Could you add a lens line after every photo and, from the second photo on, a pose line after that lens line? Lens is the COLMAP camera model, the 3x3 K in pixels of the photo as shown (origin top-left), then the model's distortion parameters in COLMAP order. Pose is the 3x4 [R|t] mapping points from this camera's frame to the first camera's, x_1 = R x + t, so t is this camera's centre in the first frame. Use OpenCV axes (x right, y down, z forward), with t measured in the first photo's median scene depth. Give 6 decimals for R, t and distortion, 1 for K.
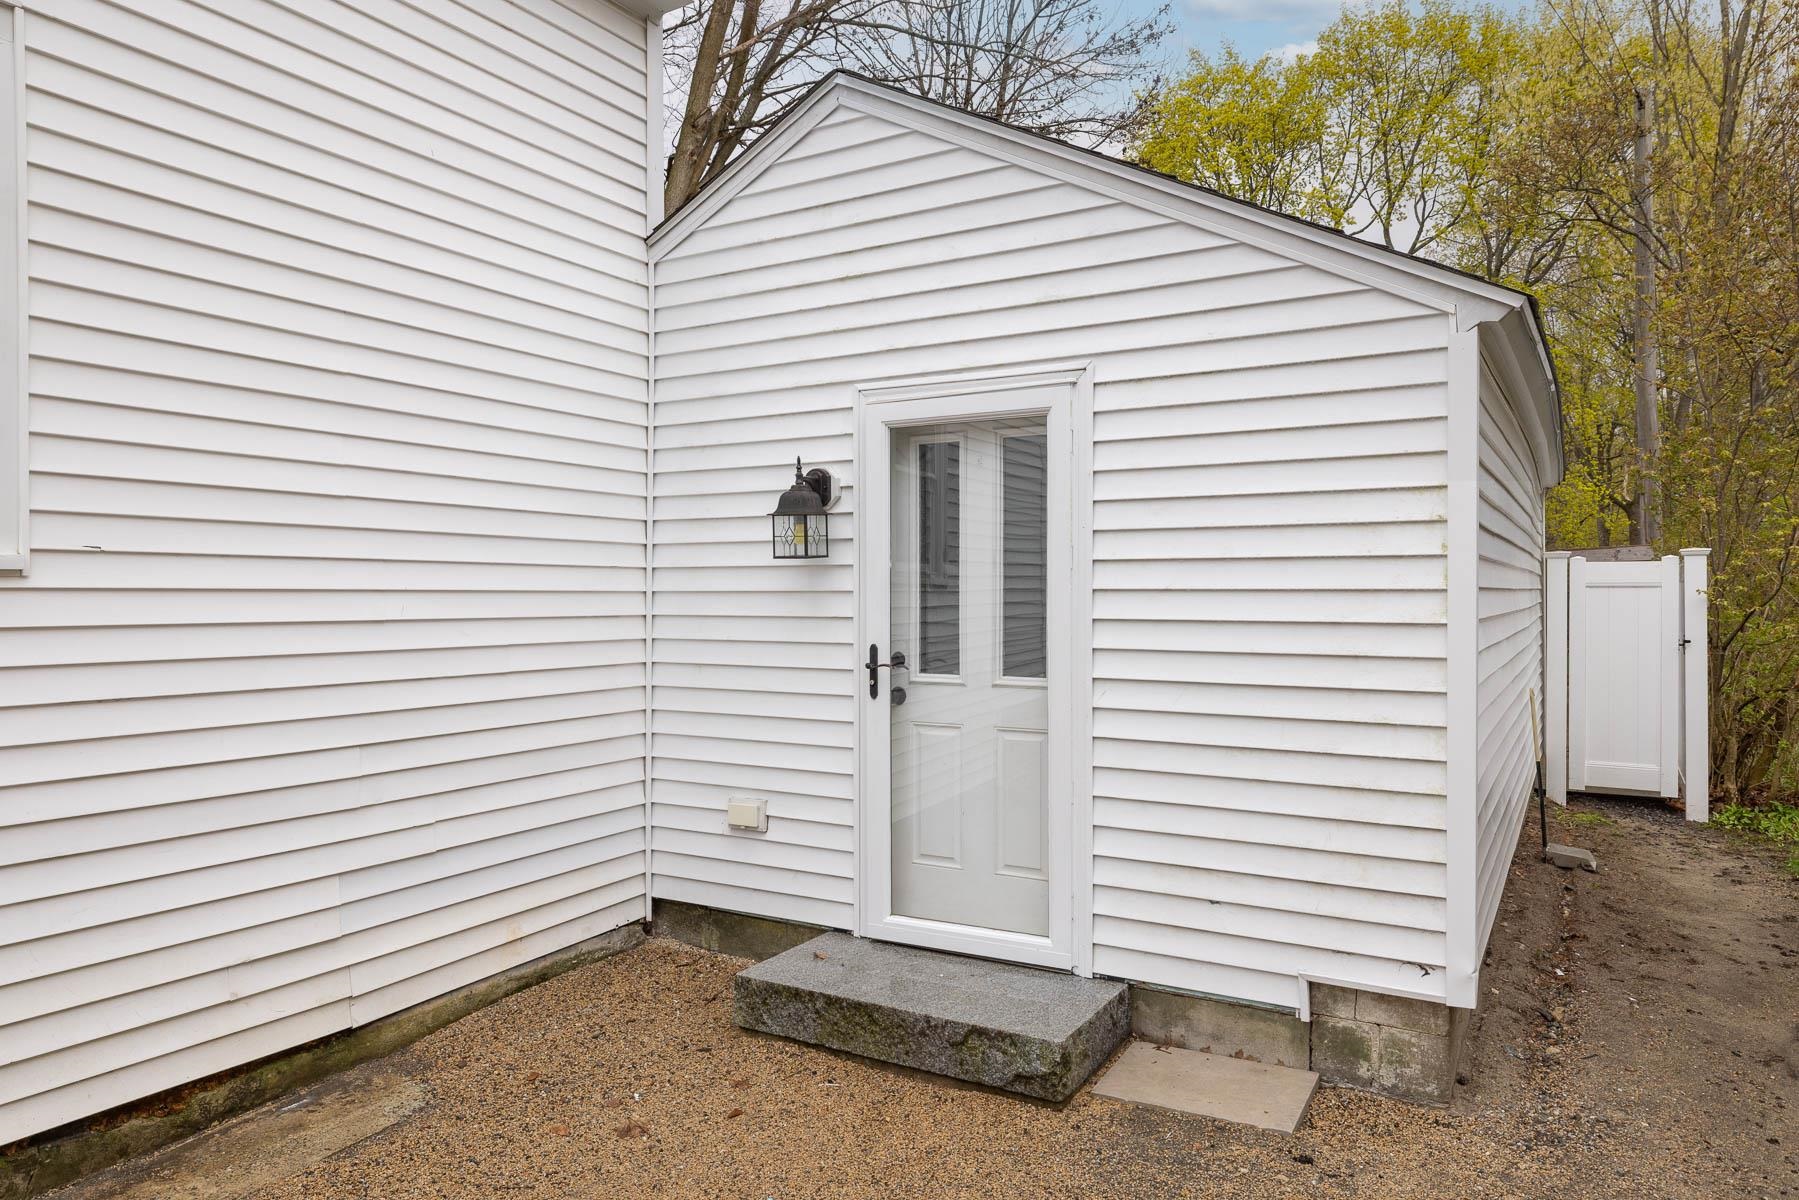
lens RADIAL K [[1179.7, 0, 898.8], [0, 1179.7, 599.0], [0, 0, 1]] dist [-0.009372, -0.001280]
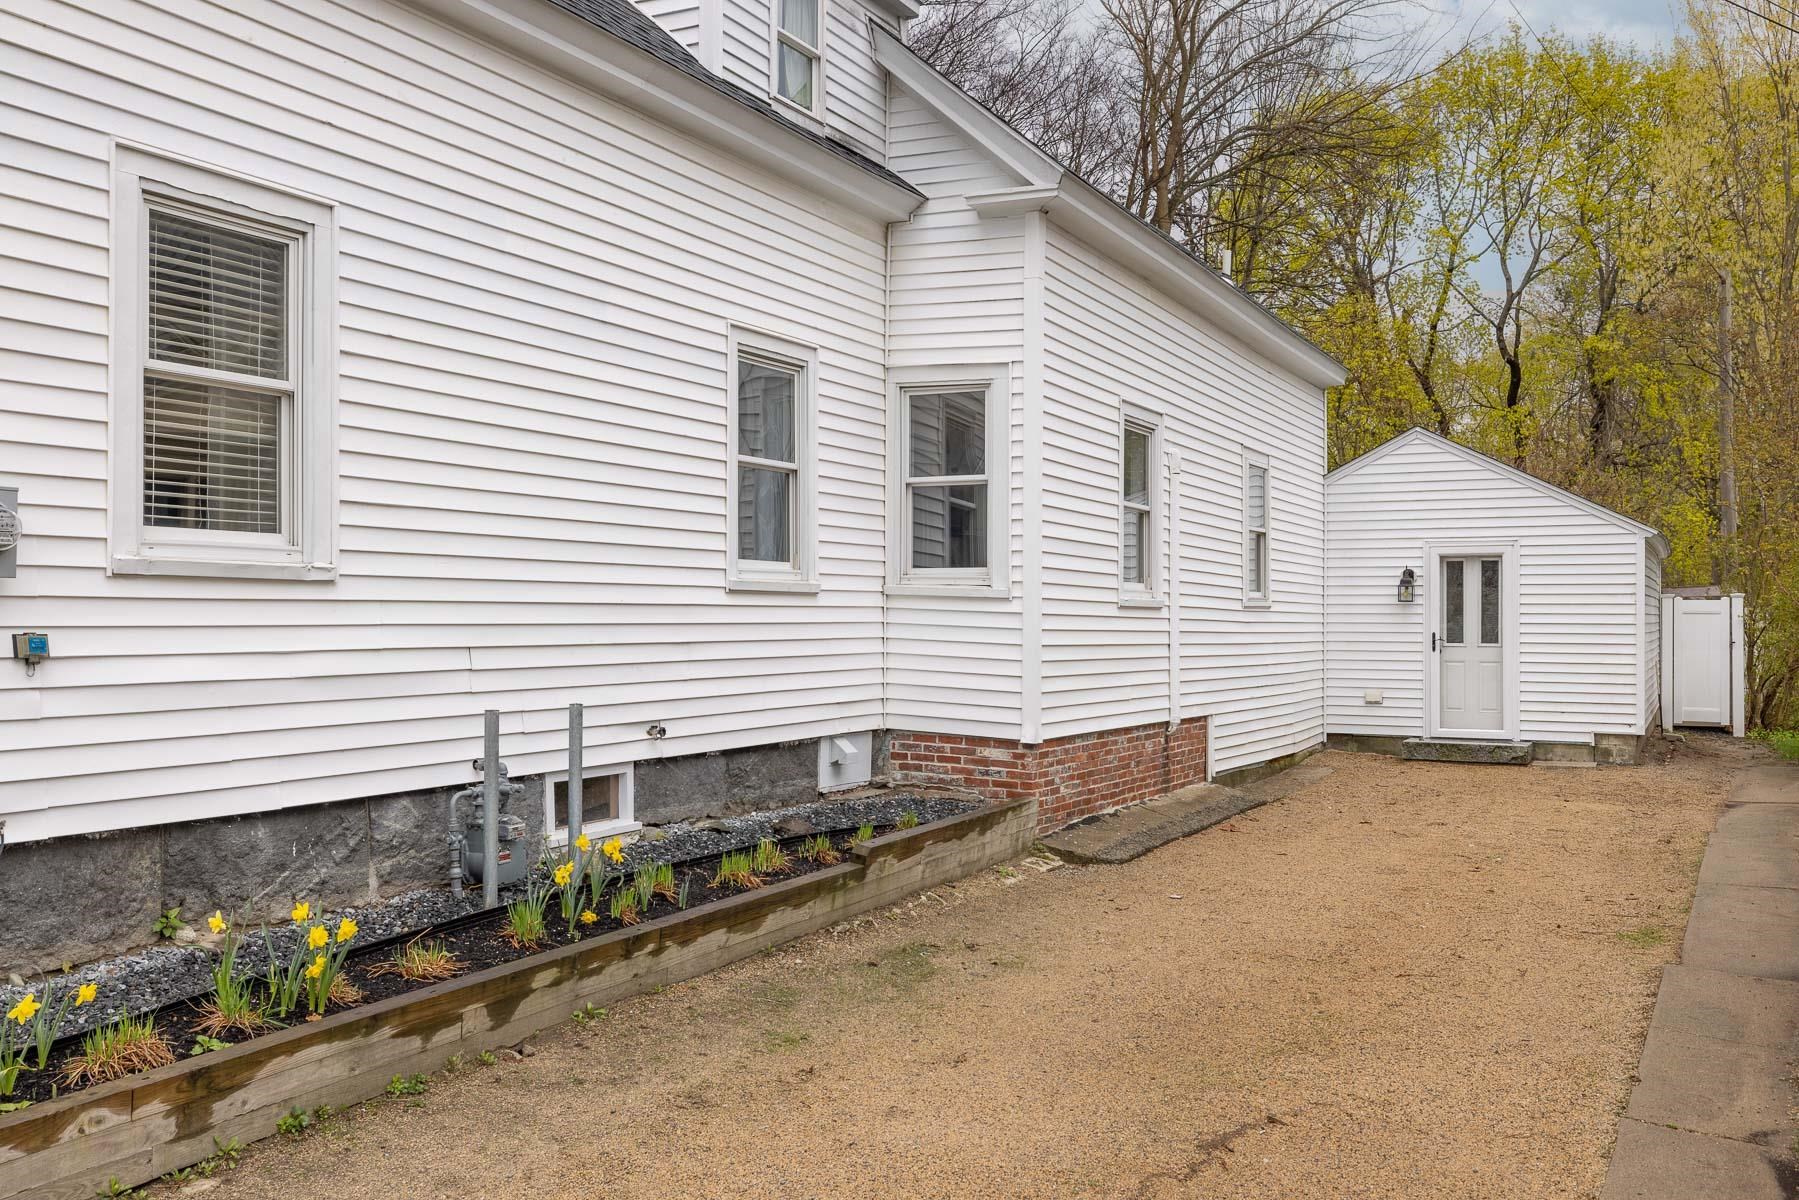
lens RADIAL K [[1617.5, 0, 901.6], [0, 1617.5, 598.9], [0, 0, 1]] dist [-0.016365, -0.000355]
pose [[0.997818, 0.006340, 0.065723, -1.509333], [-0.005303, 0.999859, -0.015950, 0.025862], [-0.065815, 0.015566, 0.997710, -2.706160]]
